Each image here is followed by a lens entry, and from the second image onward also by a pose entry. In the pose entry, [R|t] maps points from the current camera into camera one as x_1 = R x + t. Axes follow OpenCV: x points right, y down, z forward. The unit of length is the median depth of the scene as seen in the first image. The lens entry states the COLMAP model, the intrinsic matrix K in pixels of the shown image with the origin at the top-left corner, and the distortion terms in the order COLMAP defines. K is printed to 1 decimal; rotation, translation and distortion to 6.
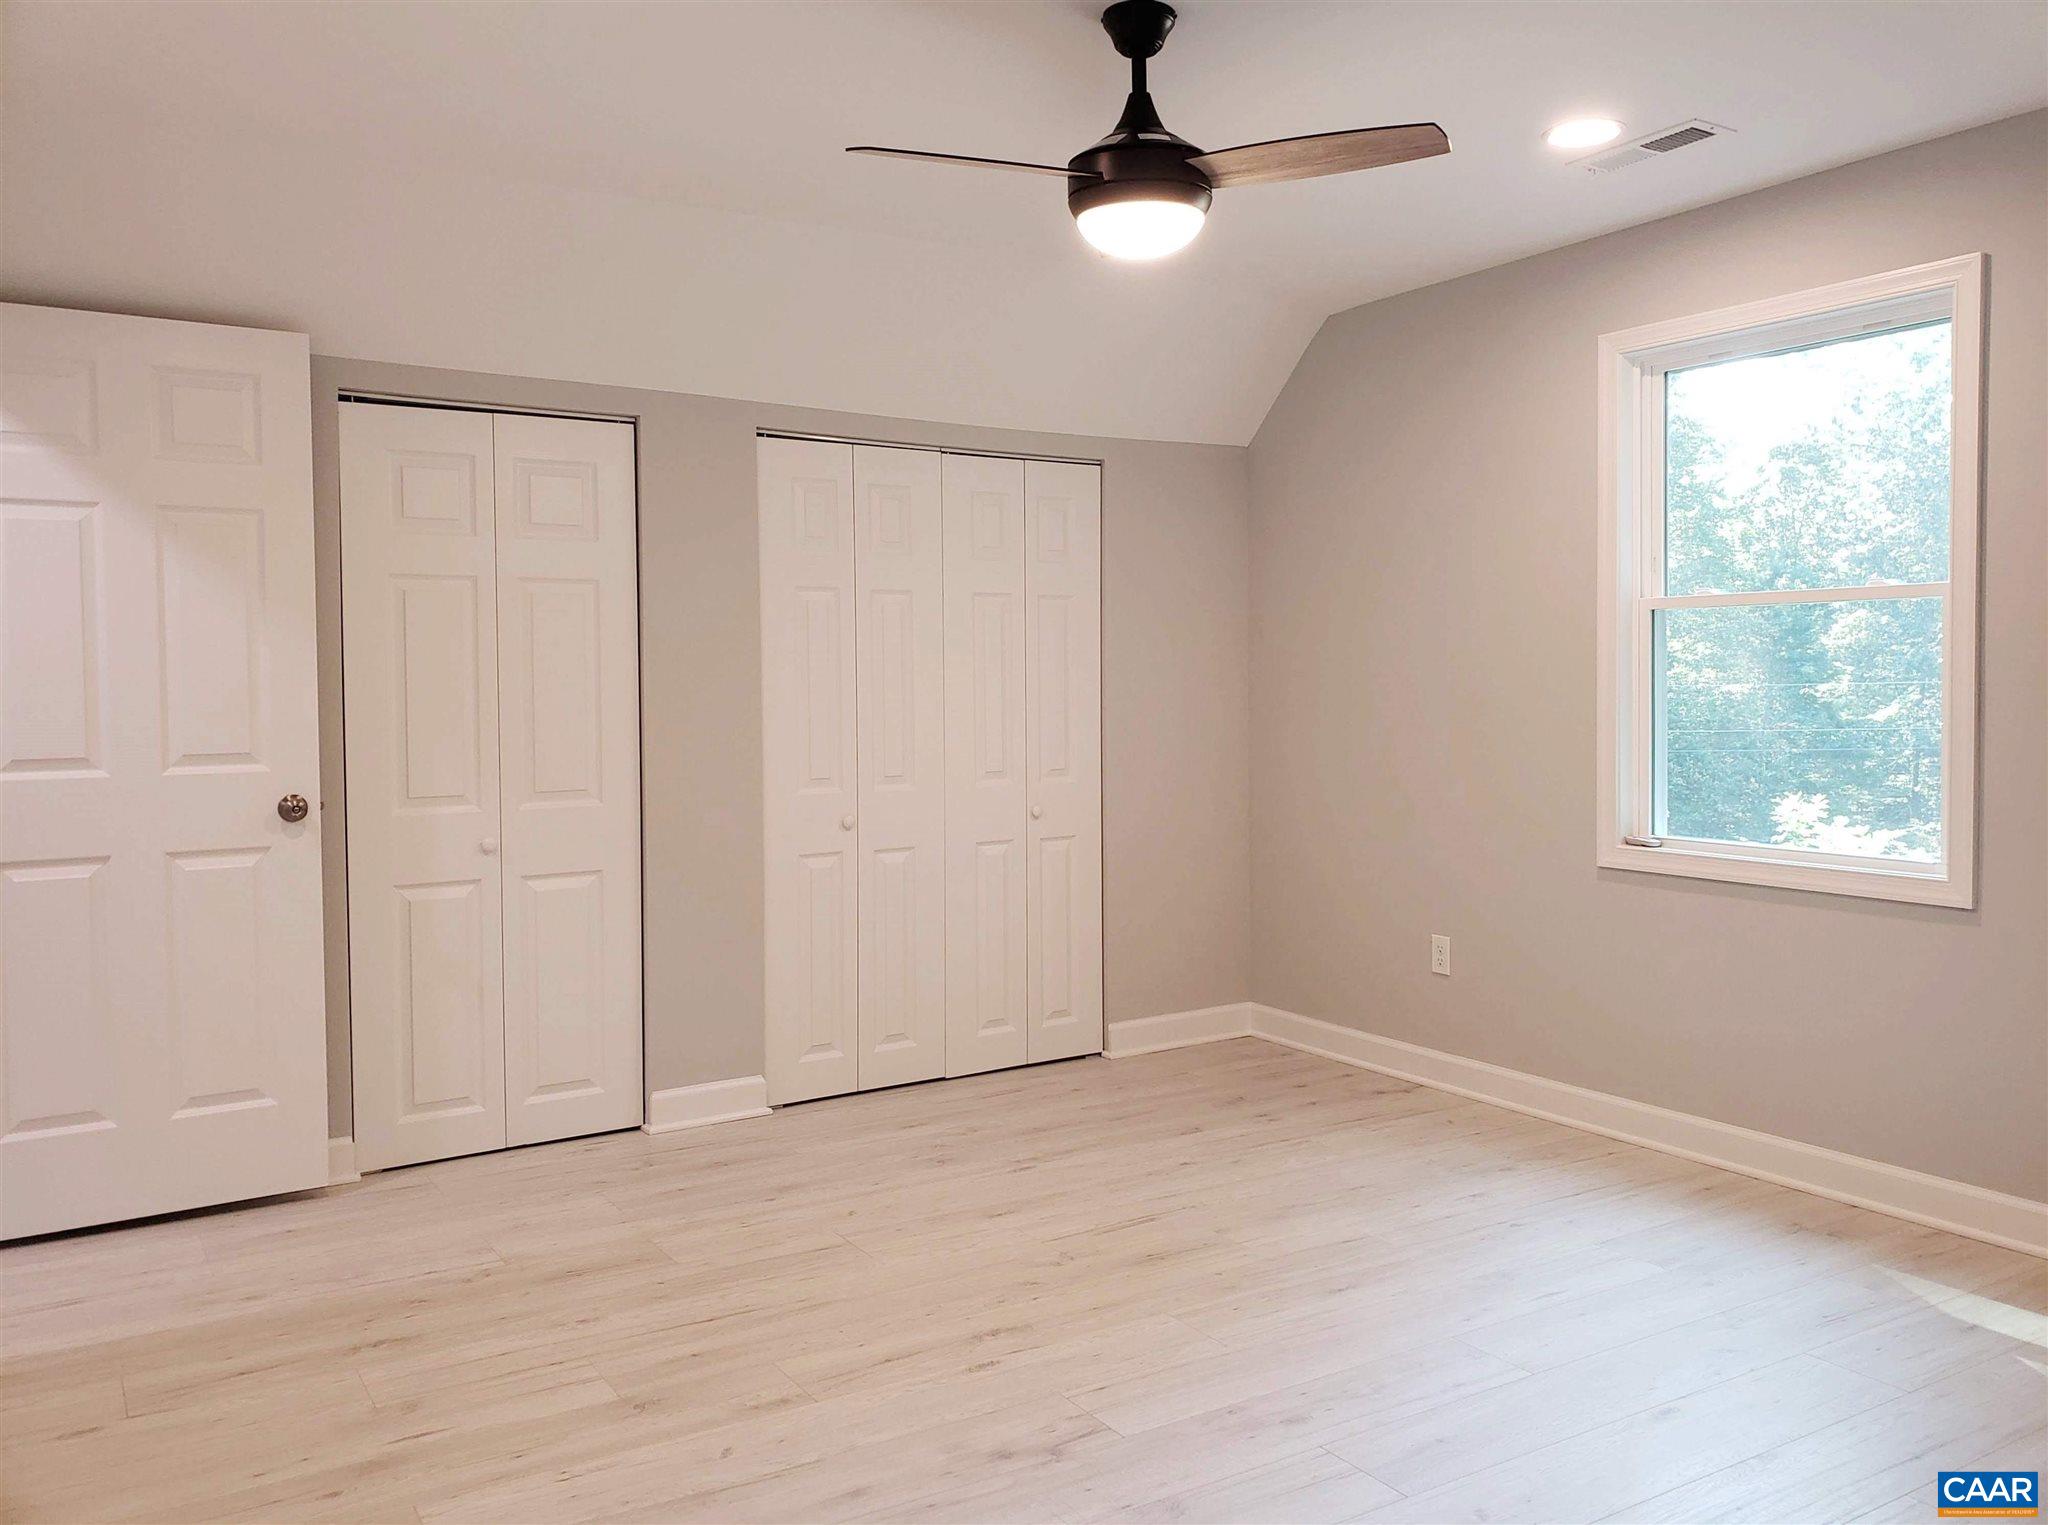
lens RADIAL K [[1627.1, 0, 1029.7], [0, 1627.1, 740.5], [0, 0, 1]] dist [0.031184, -0.006687]
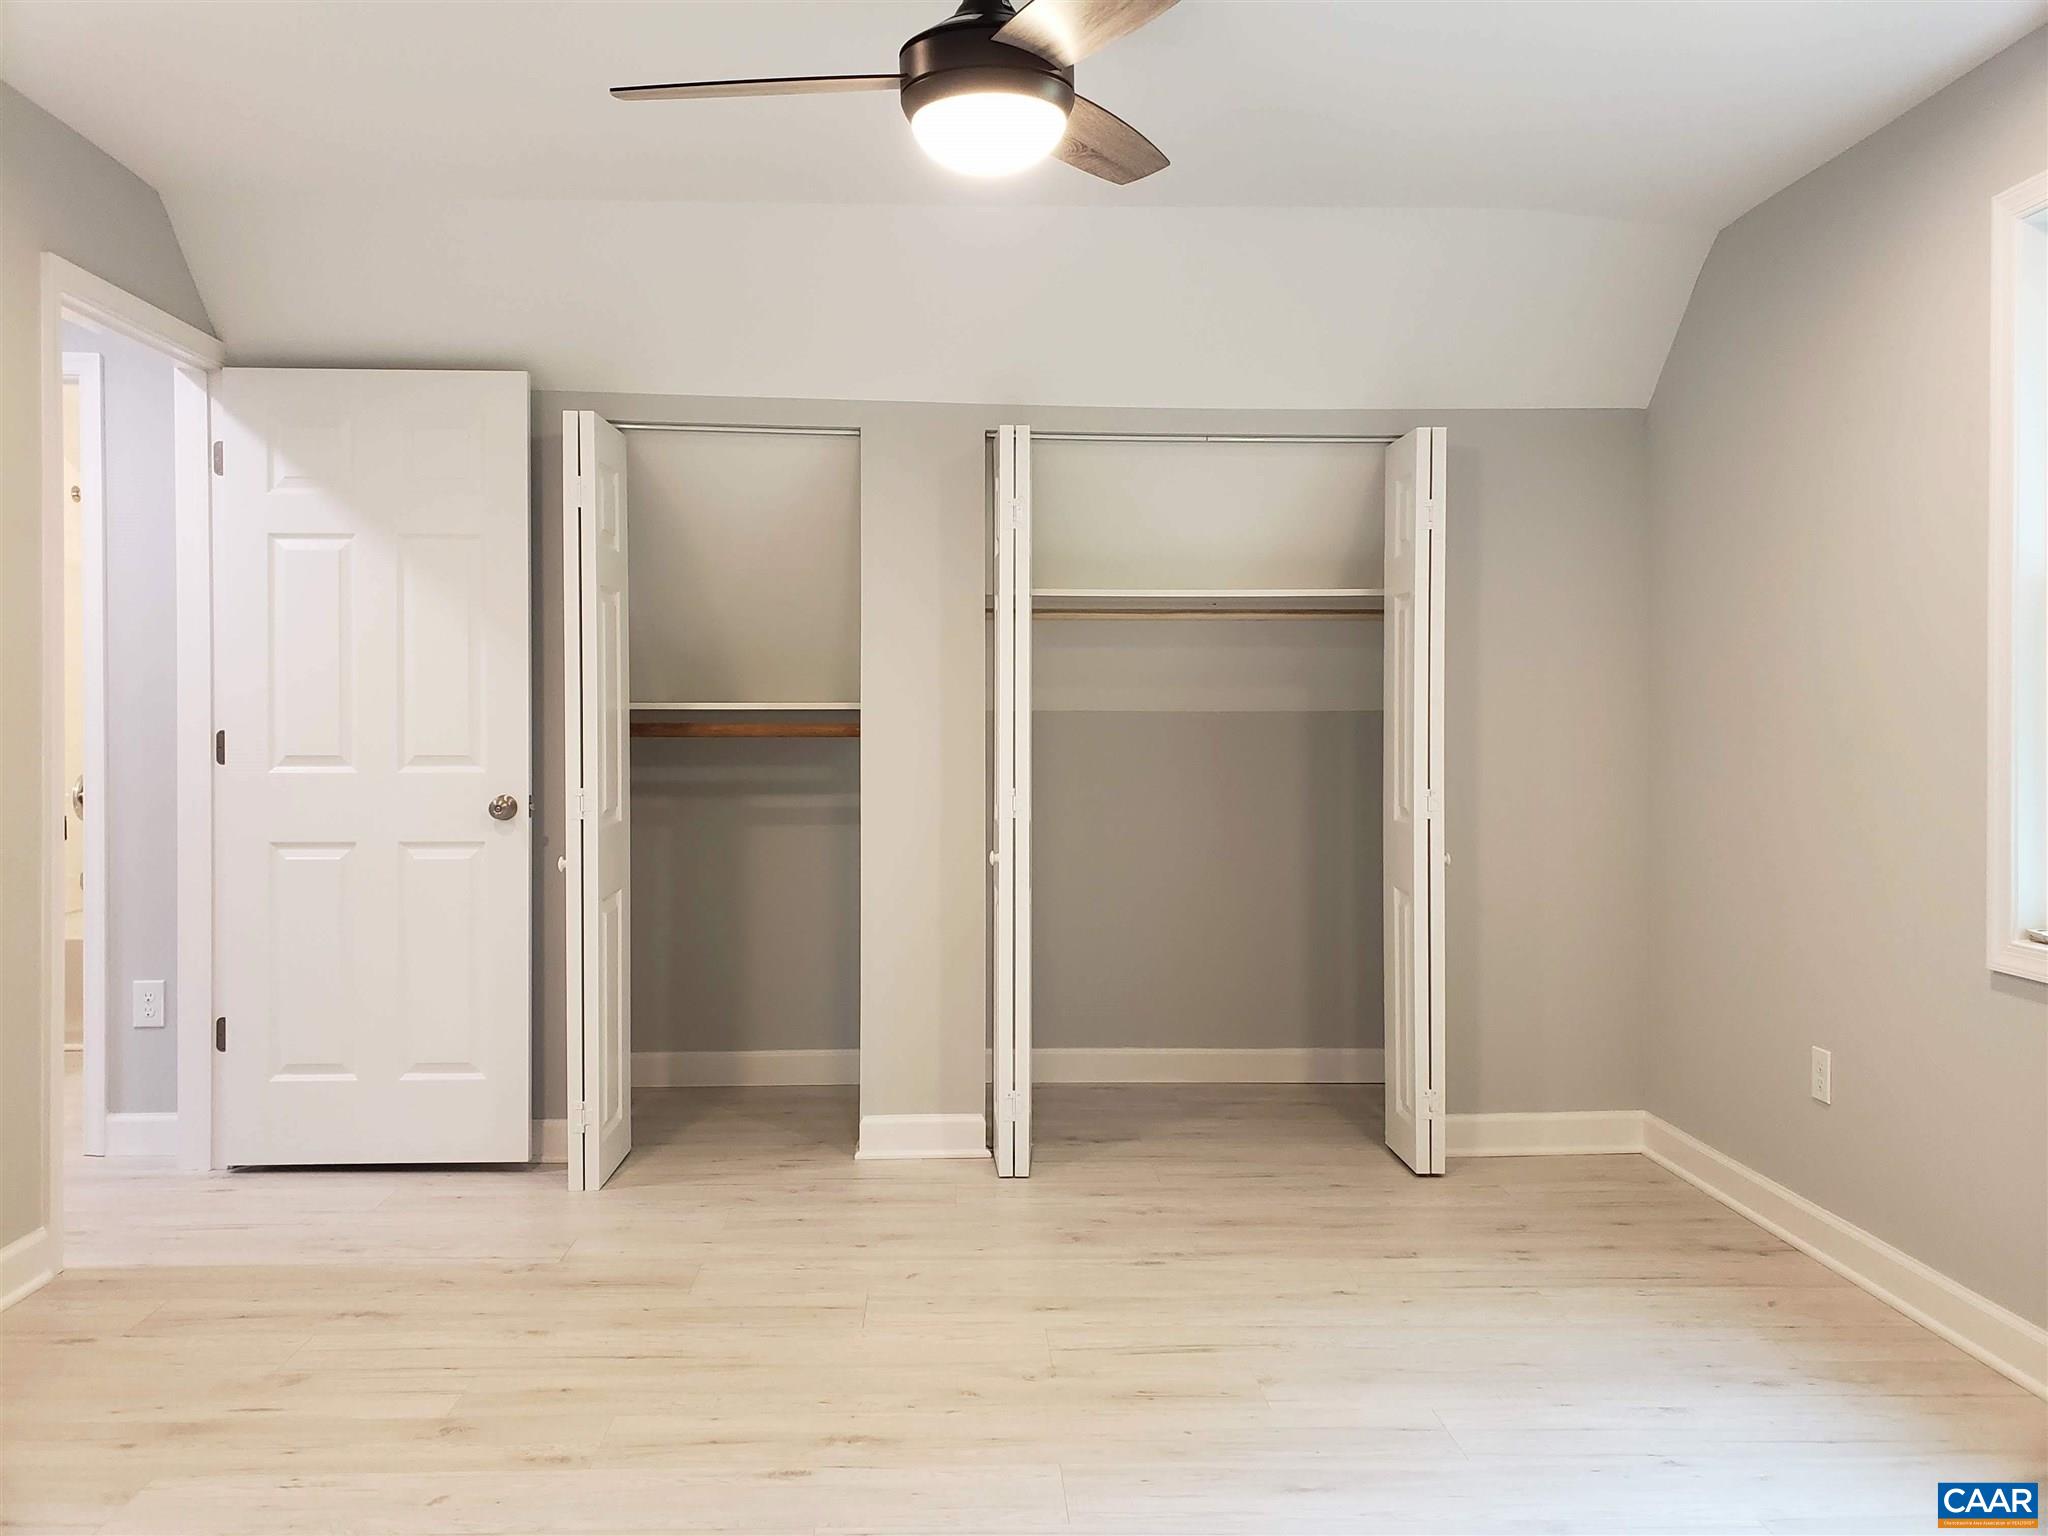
lens RADIAL K [[1627.1, 0, 1005.5], [0, 1627.1, 733.9], [0, 0, 1]] dist [0.031184, -0.006687]
pose [[0.868820, 0.015224, -0.494895, 0.393697], [-0.028546, 0.999405, -0.019370, 0.004202], [0.494305, 0.030956, 0.868737, 0.233331]]
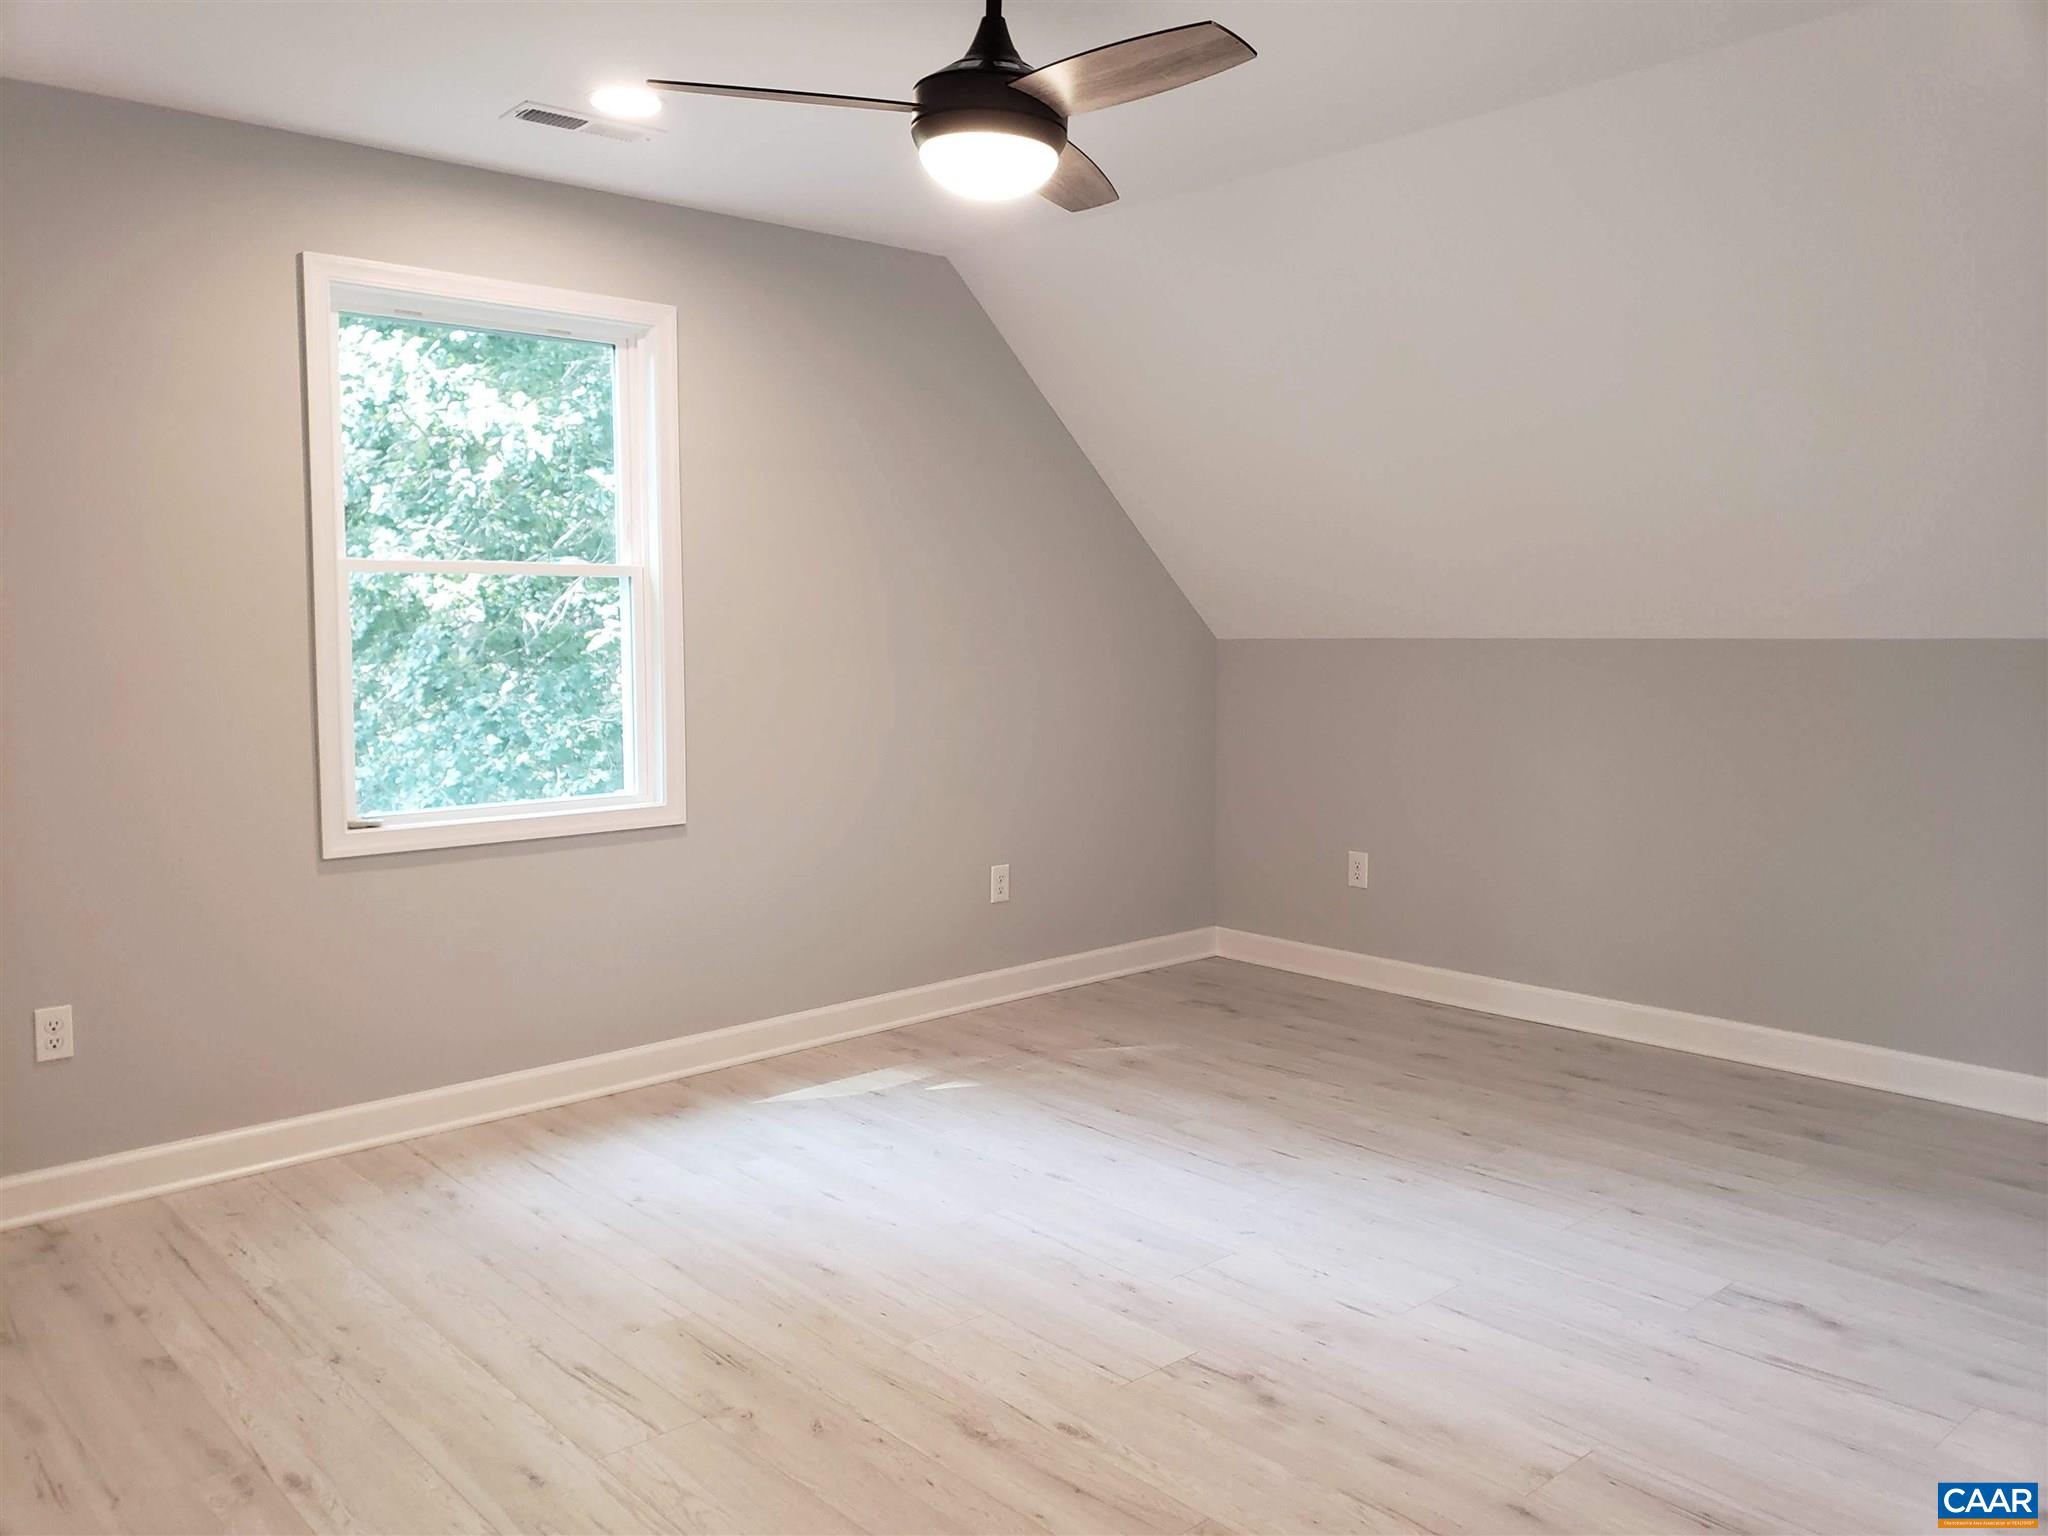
lens RADIAL K [[1627.1, 0, 1015.6], [0, 1627.1, 756.1], [0, 0, 1]] dist [0.031184, -0.006687]
pose [[-0.168591, -0.083076, 0.982179, -0.695965], [0.037646, 0.995172, 0.090637, -0.053978], [-0.984967, 0.052256, -0.164650, 0.924660]]
